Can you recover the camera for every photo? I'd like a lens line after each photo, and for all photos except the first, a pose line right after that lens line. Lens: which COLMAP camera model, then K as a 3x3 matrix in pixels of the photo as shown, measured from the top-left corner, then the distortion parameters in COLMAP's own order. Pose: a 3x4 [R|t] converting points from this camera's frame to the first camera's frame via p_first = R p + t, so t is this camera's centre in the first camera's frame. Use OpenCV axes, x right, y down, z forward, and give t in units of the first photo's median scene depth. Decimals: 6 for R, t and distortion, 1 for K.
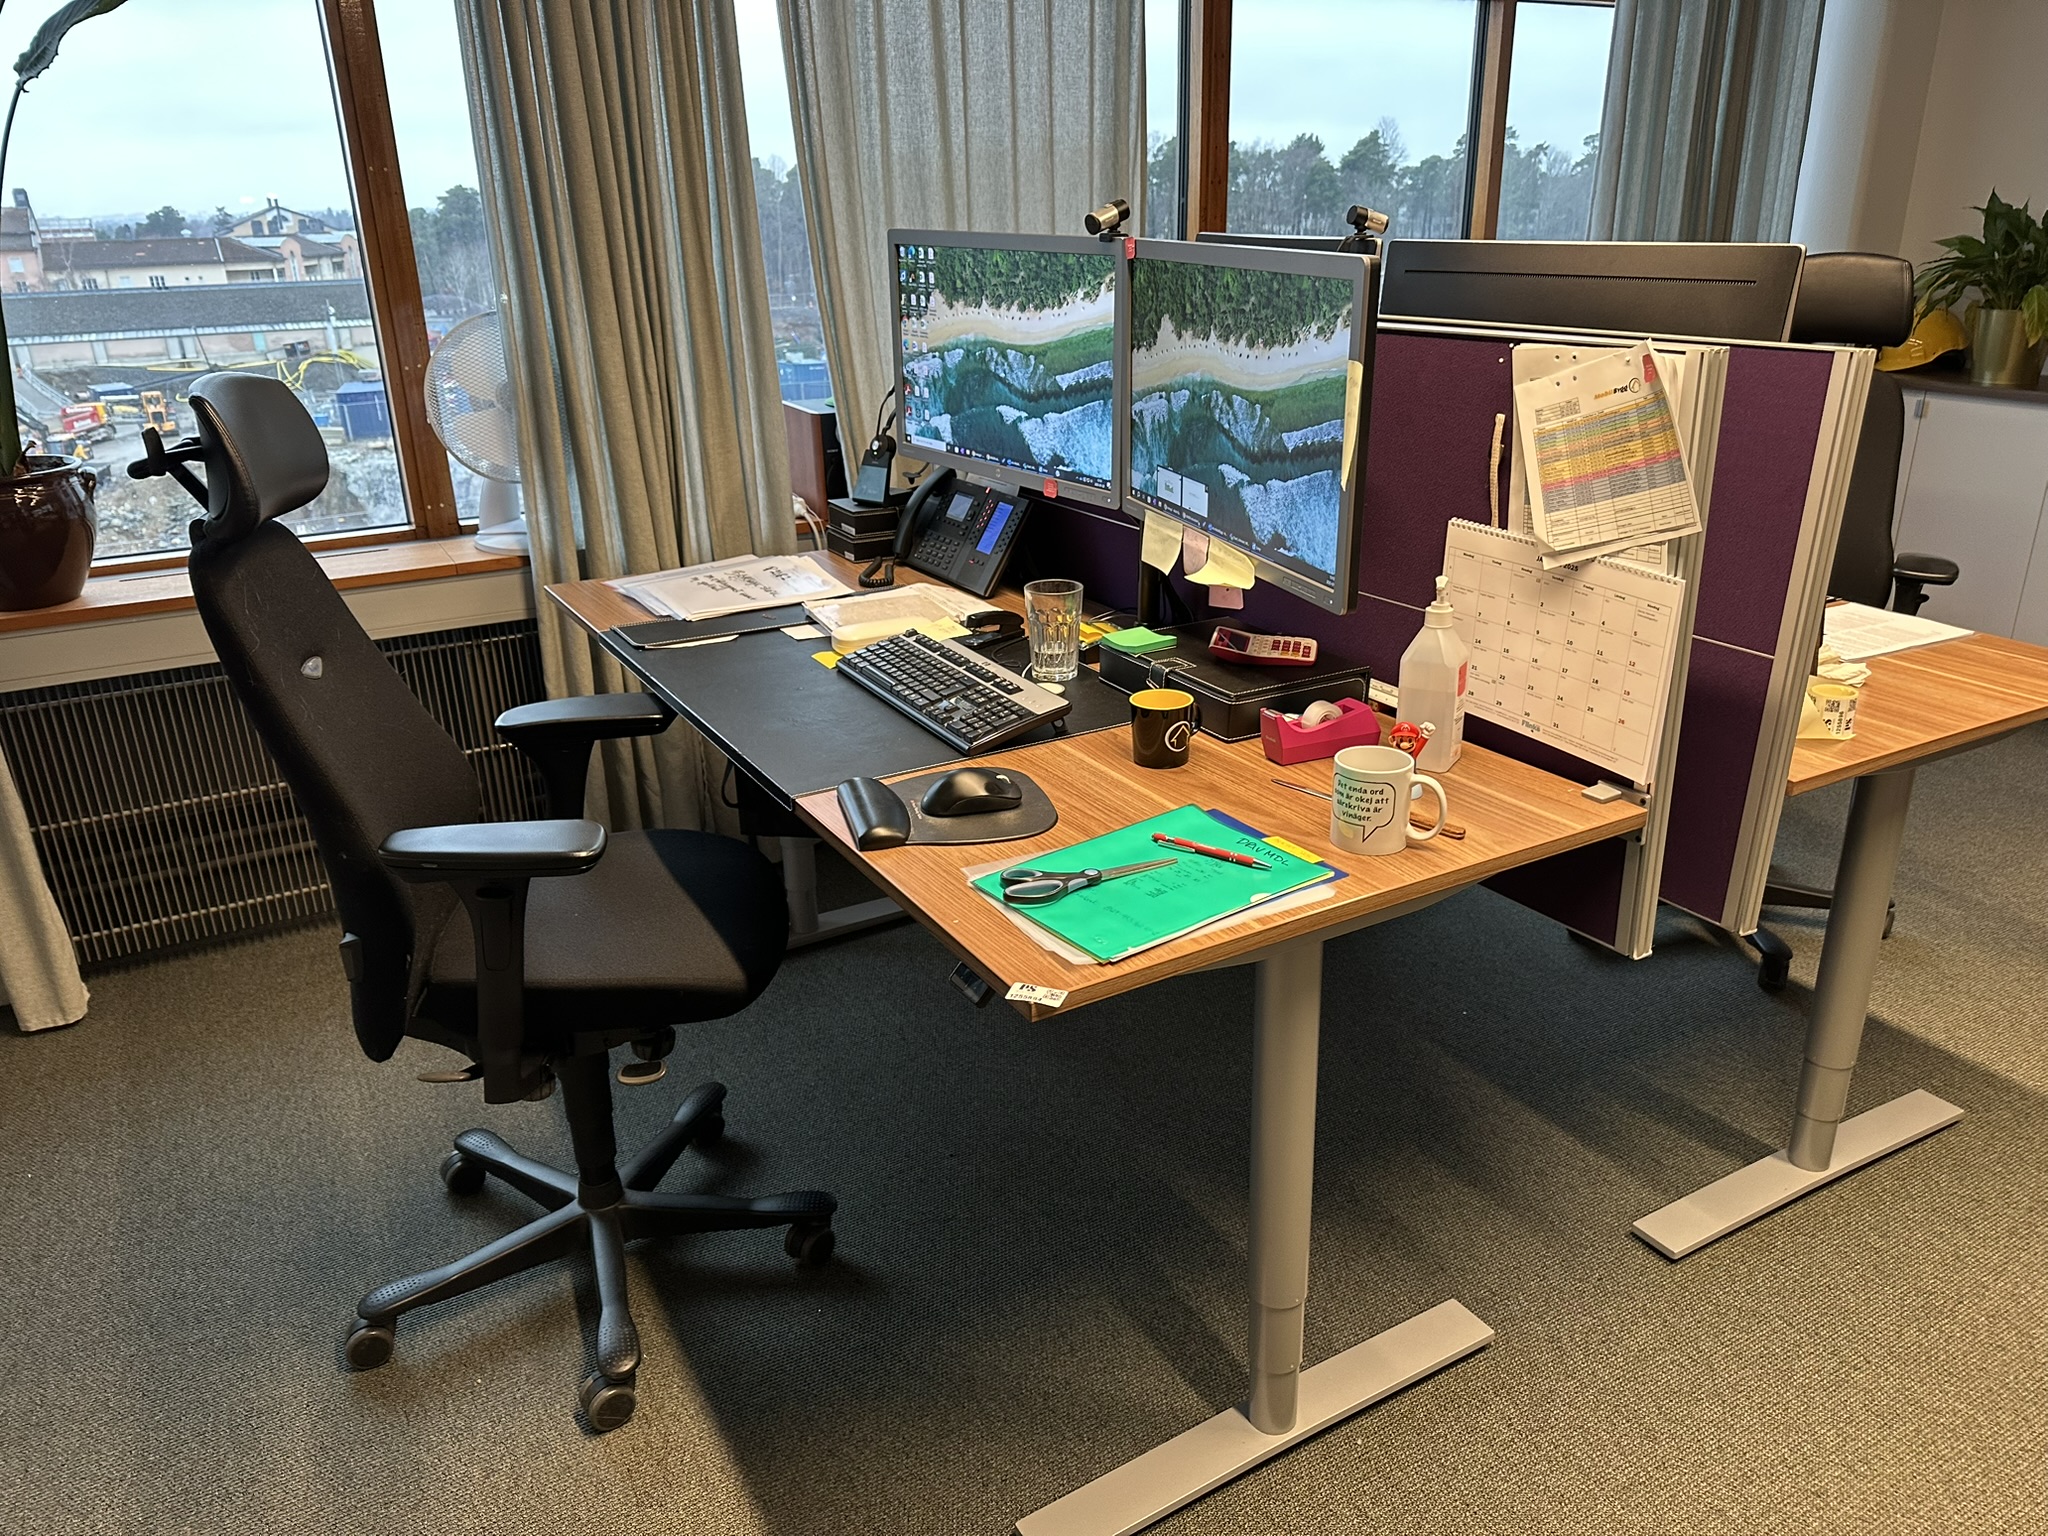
lens RADIAL K [[1488.8, 0, 1021.3], [0, 1488.8, 768.9], [0, 0, 1]] dist [0.077382, -0.108094]
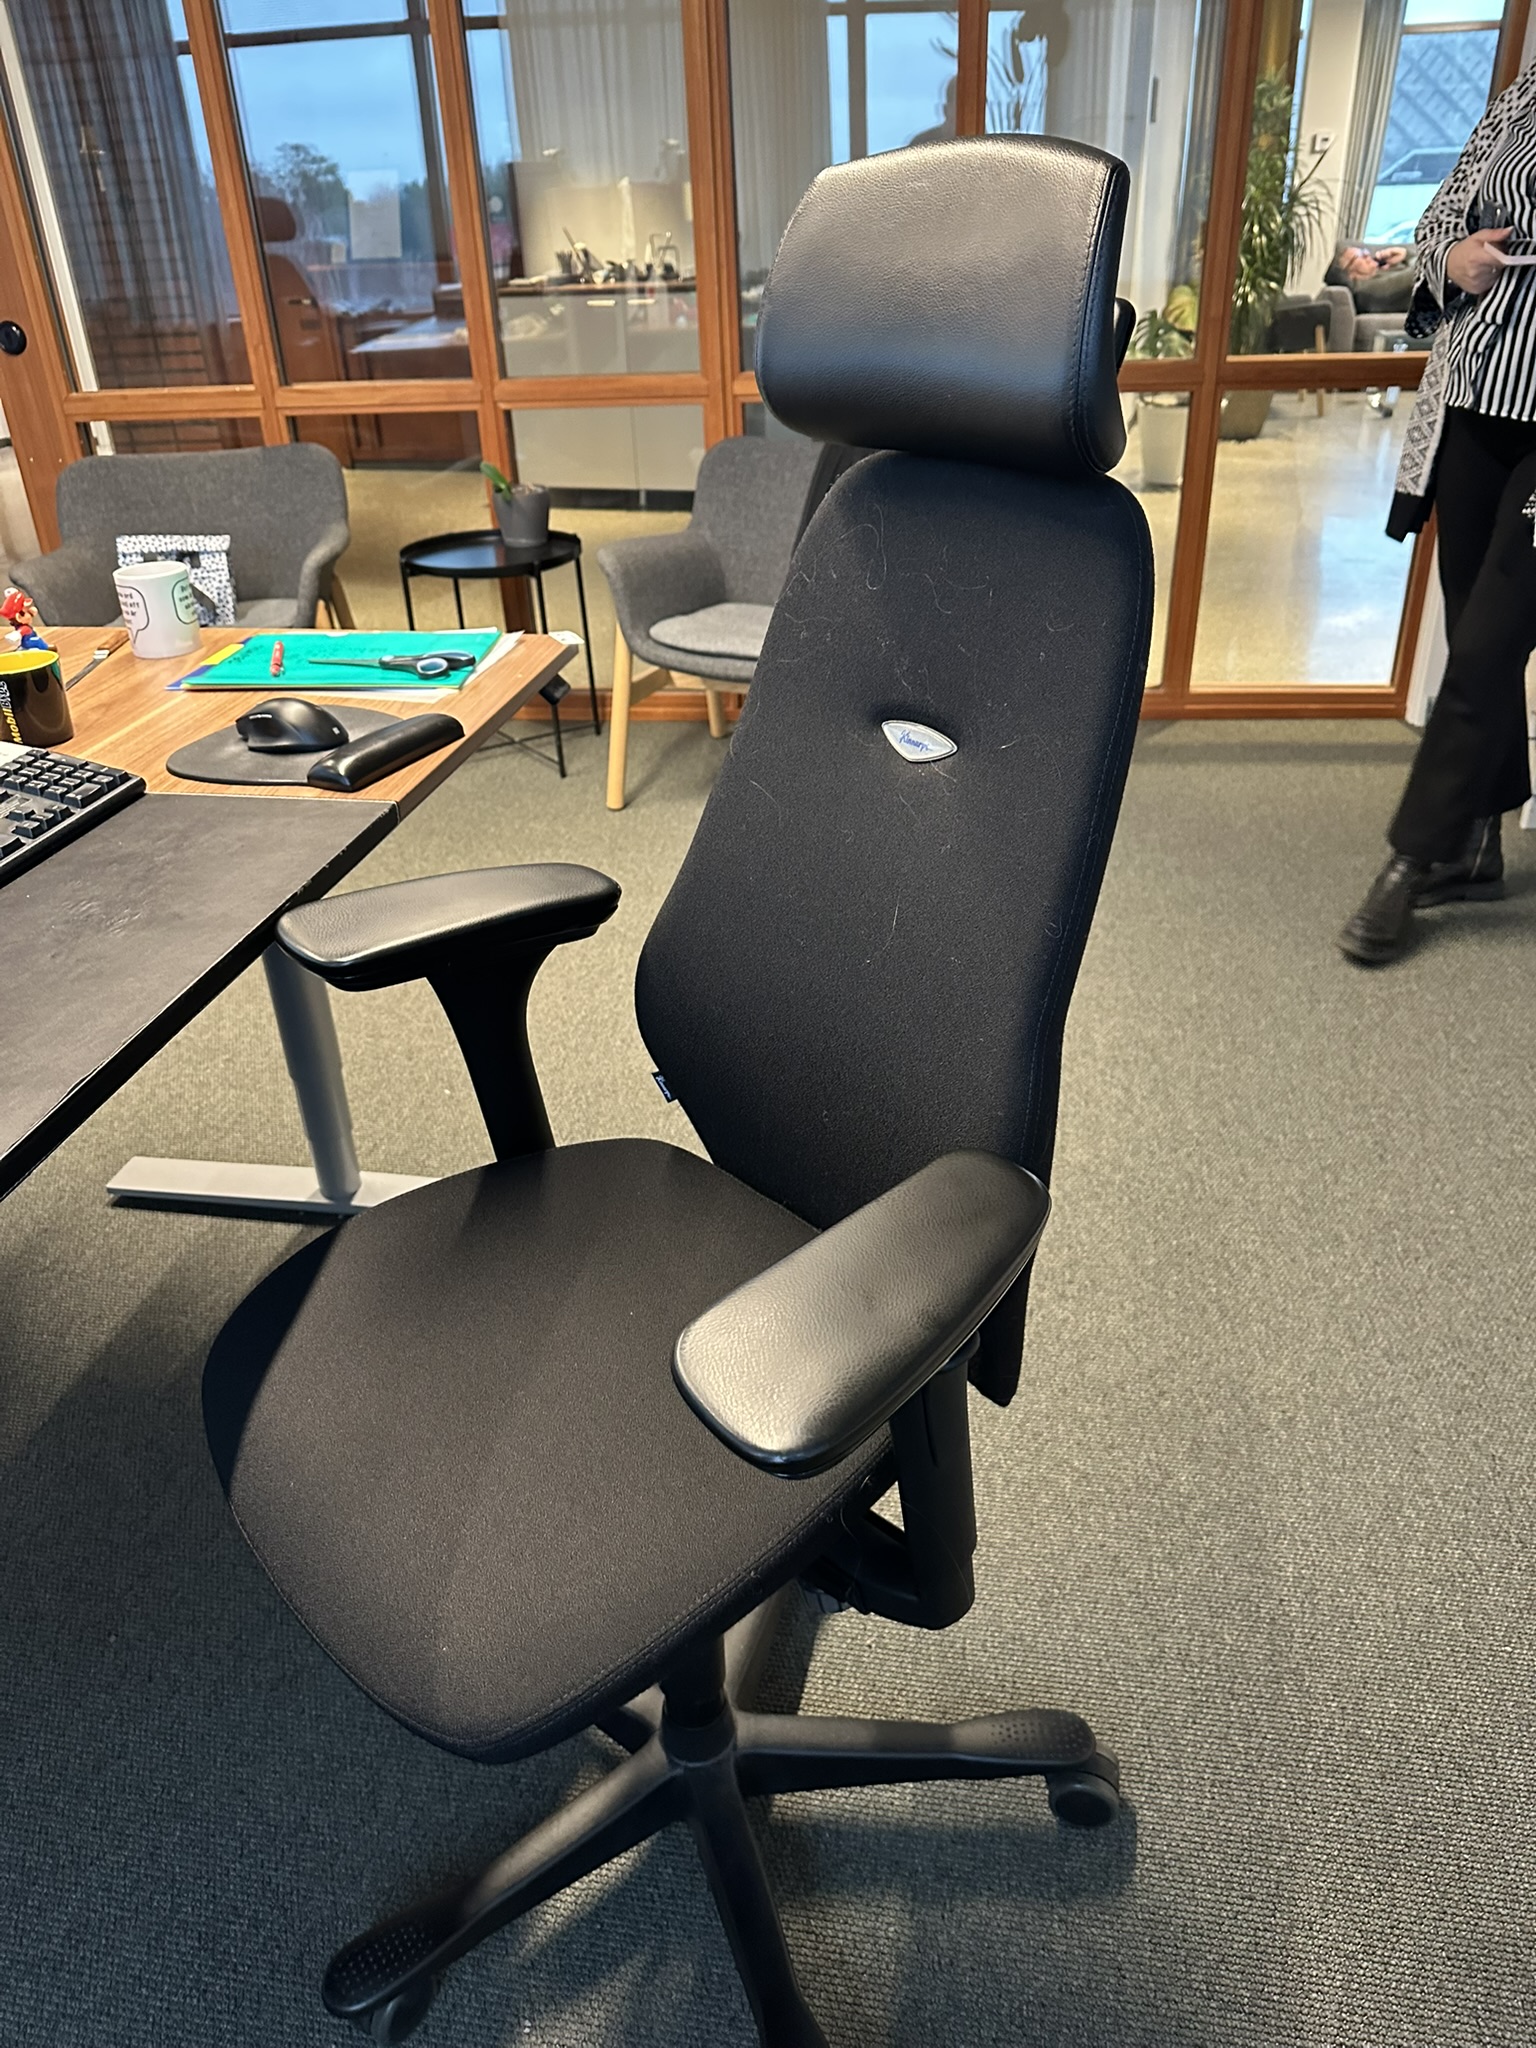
lens RADIAL K [[1503.6, 0, 759.3], [0, 1503.6, 1015.4], [0, 0, 1]] dist [0.021091, -0.035940]
pose [[-0.747591, -0.265674, 0.608708, -0.582487], [0.298955, 0.683802, 0.665613, -0.264249], [-0.593071, 0.679582, -0.431780, 0.983815]]
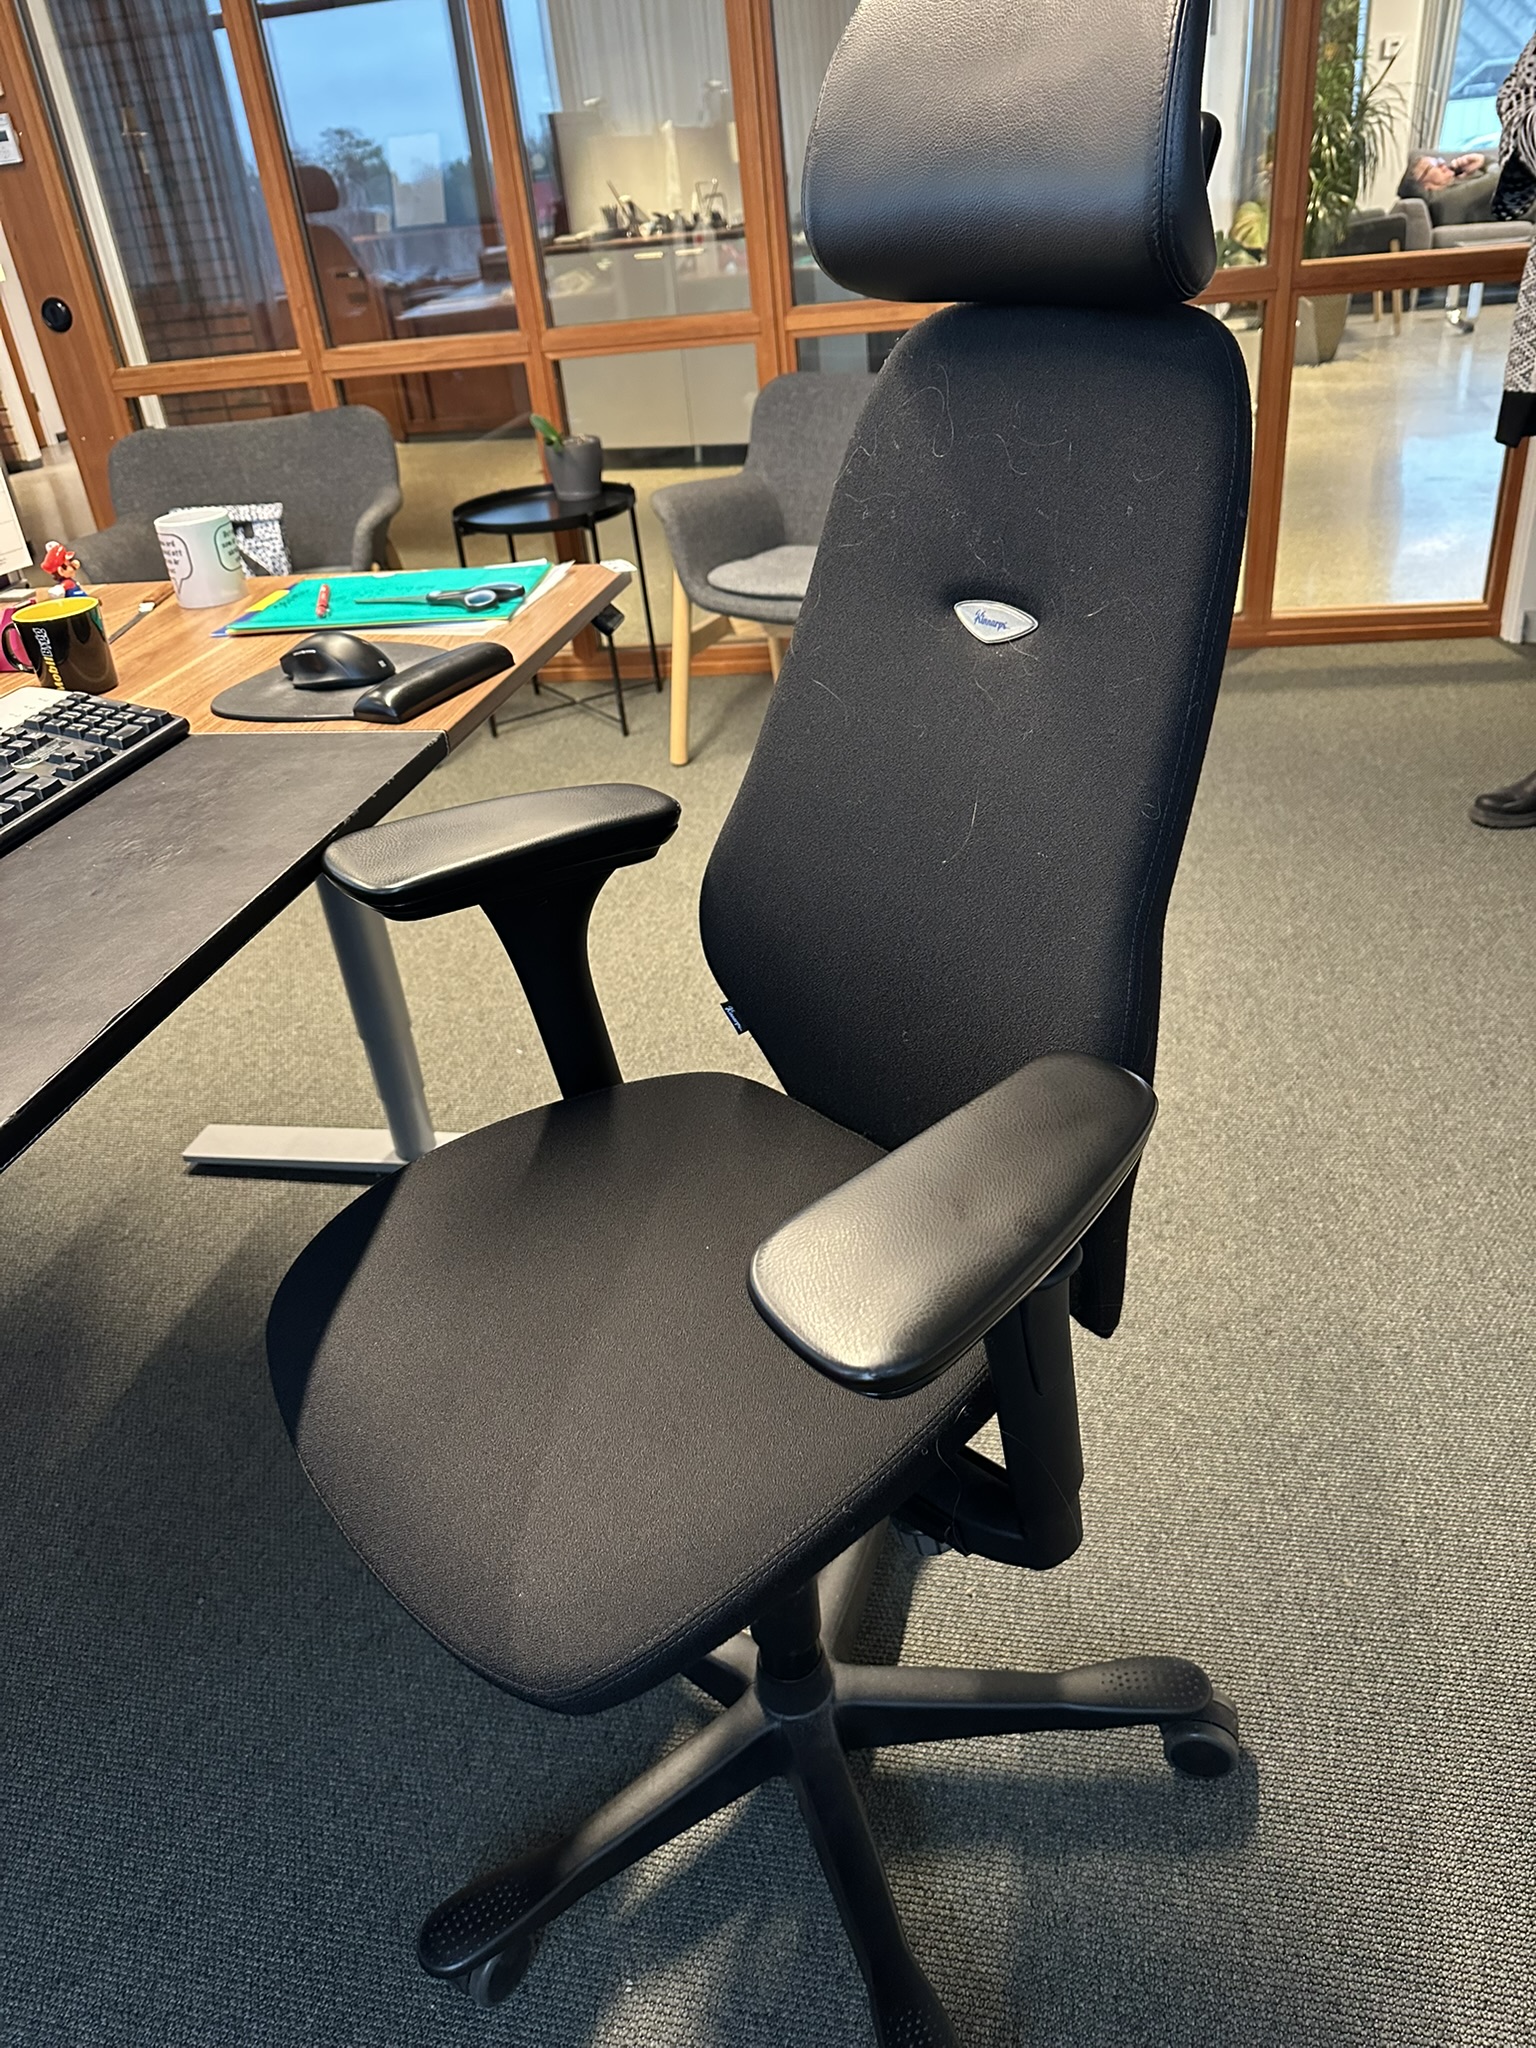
lens RADIAL K [[1510.9, 0, 764.0], [0, 1510.9, 1031.7], [0, 0, 1]] dist [0.000149, -0.008545]
pose [[-0.727033, -0.258679, 0.636009, -0.570908], [0.353905, 0.652593, 0.669980, -0.235339], [-0.588365, 0.712185, -0.382909, 0.983298]]
